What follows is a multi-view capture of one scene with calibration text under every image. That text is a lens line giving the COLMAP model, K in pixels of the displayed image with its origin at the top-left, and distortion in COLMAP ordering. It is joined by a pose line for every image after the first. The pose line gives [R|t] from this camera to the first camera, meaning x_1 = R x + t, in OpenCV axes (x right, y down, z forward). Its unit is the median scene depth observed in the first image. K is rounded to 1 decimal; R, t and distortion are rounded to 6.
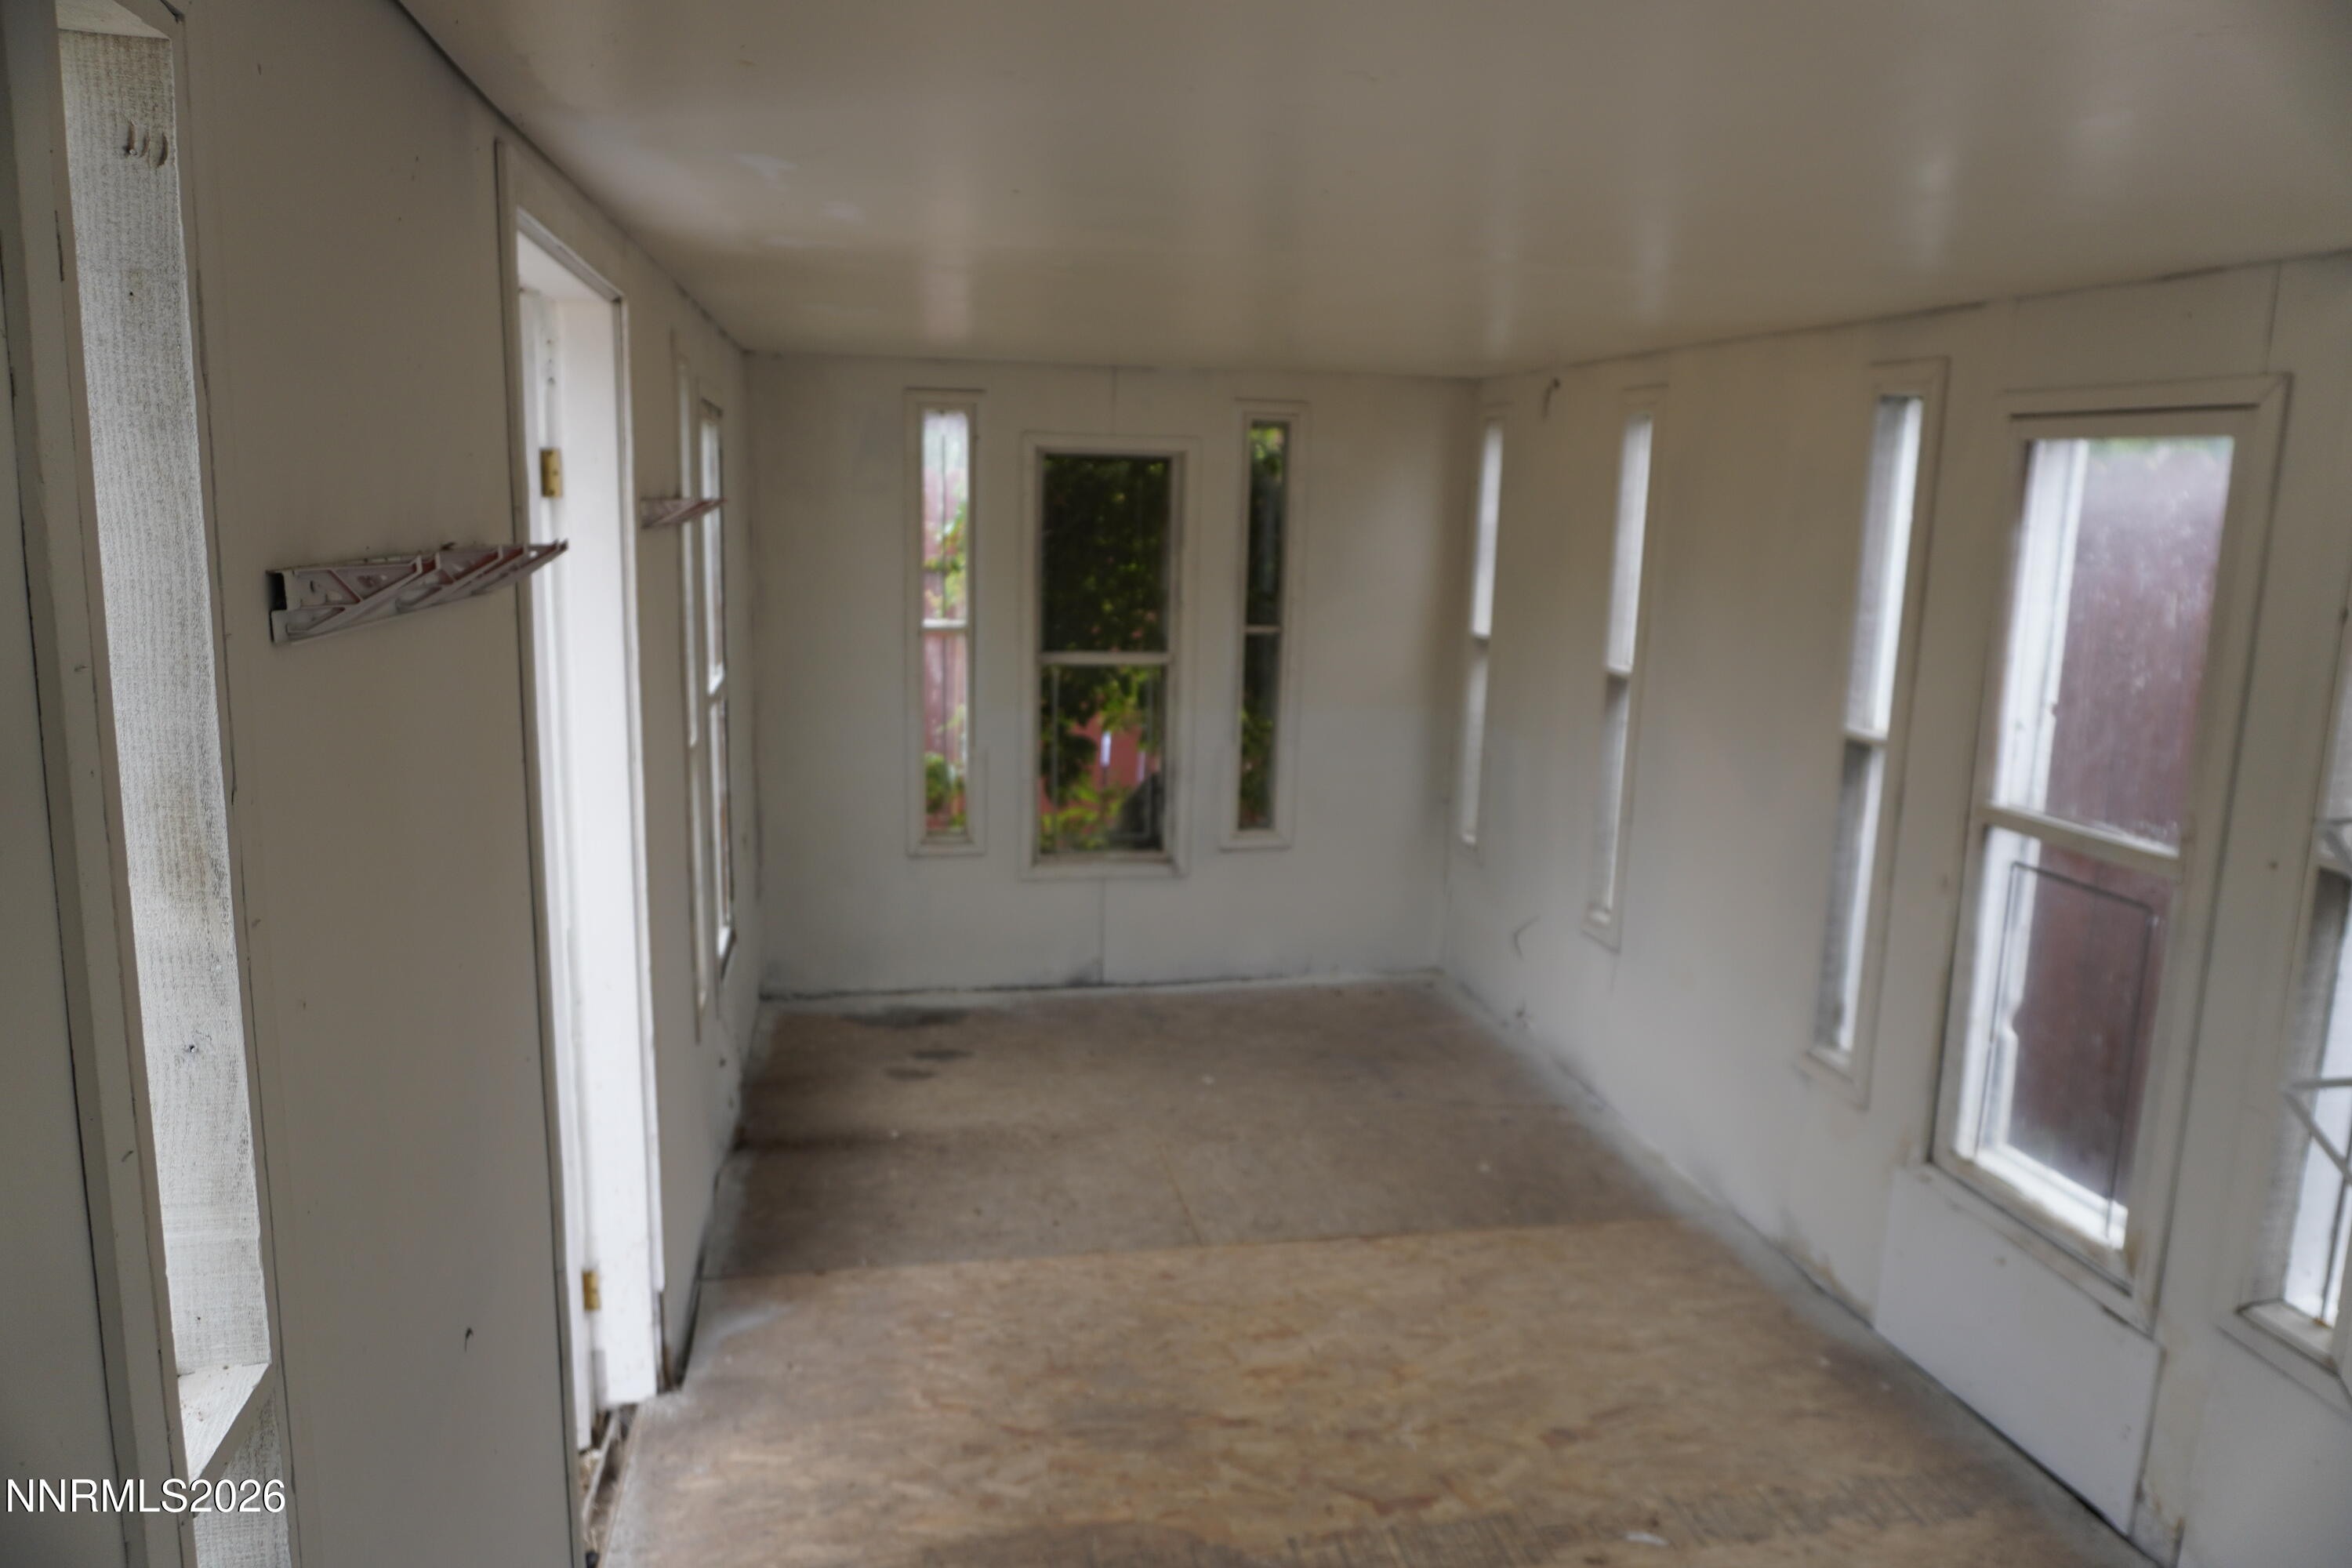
lens RADIAL K [[1575.6, 0, 1173.7], [0, 1575.6, 784.0], [0, 0, 1]] dist [-0.050271, 0.035309]
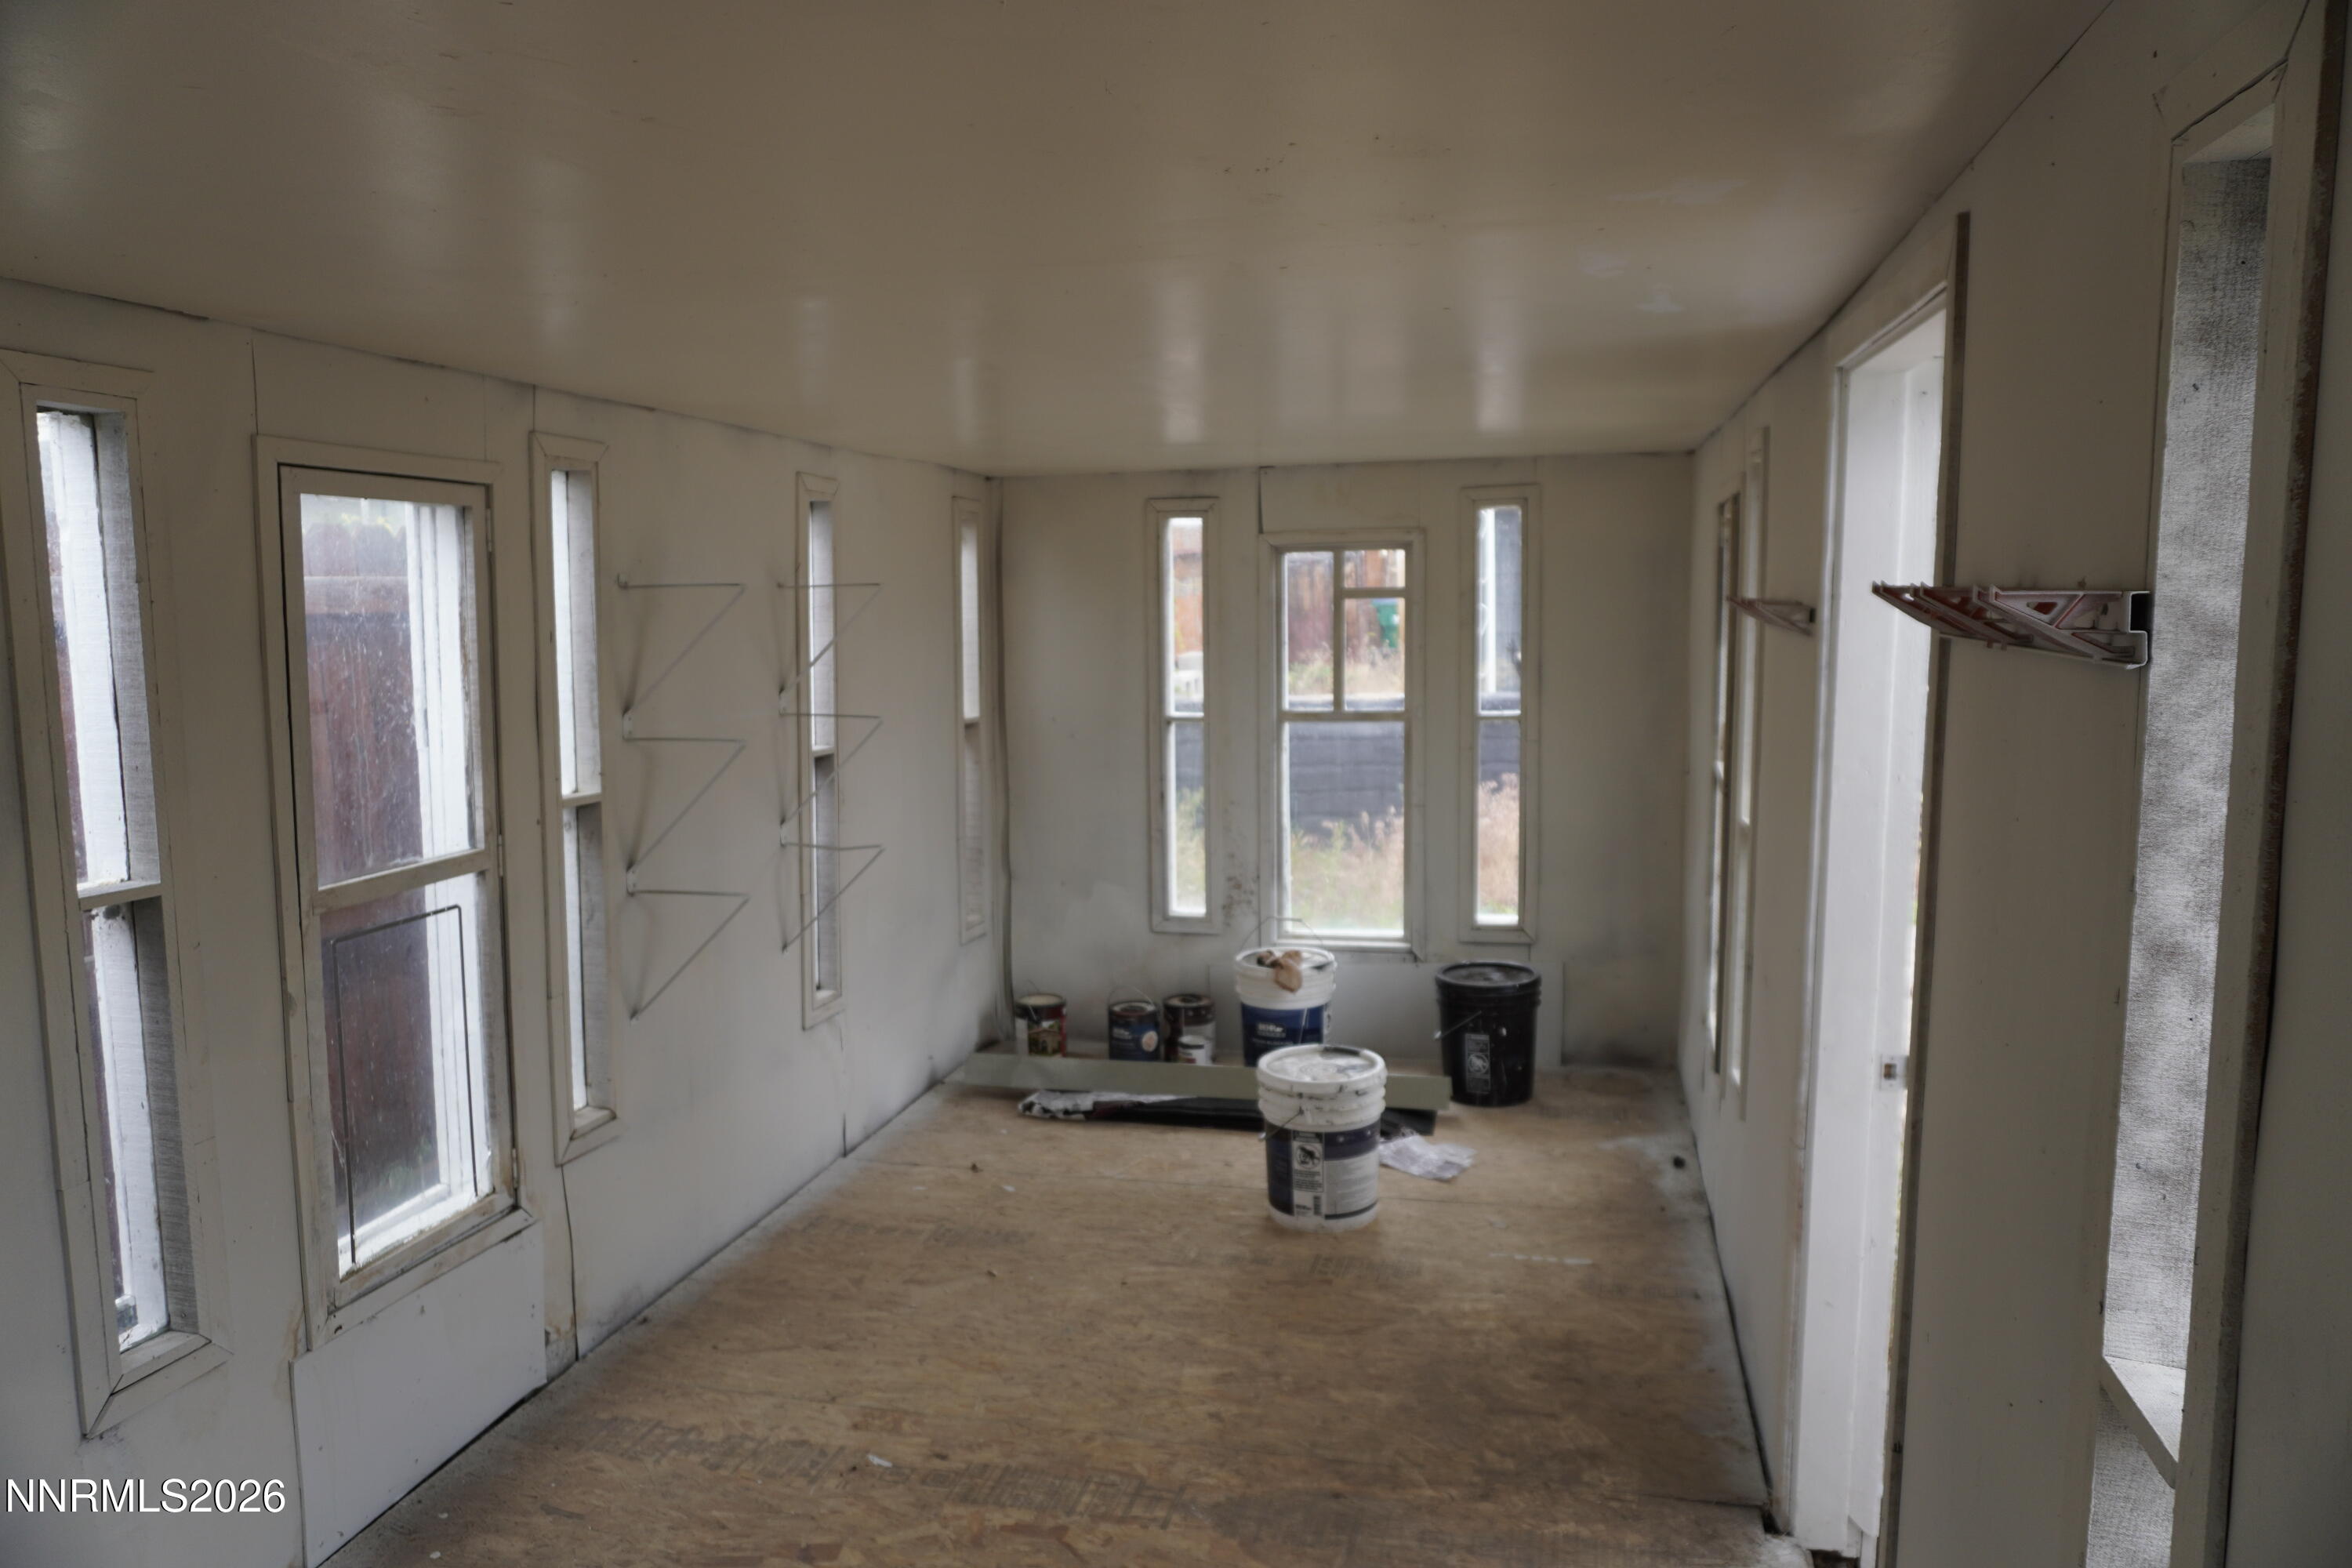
lens RADIAL K [[1575.6, 0, 1172.9], [0, 1575.6, 772.6], [0, 0, 1]] dist [-0.050271, 0.035309]
pose [[-0.908959, -0.062006, 0.412249, -0.328357], [0.064284, 0.956203, 0.285559, -0.306977], [-0.411900, 0.286063, -0.865163, 1.709240]]
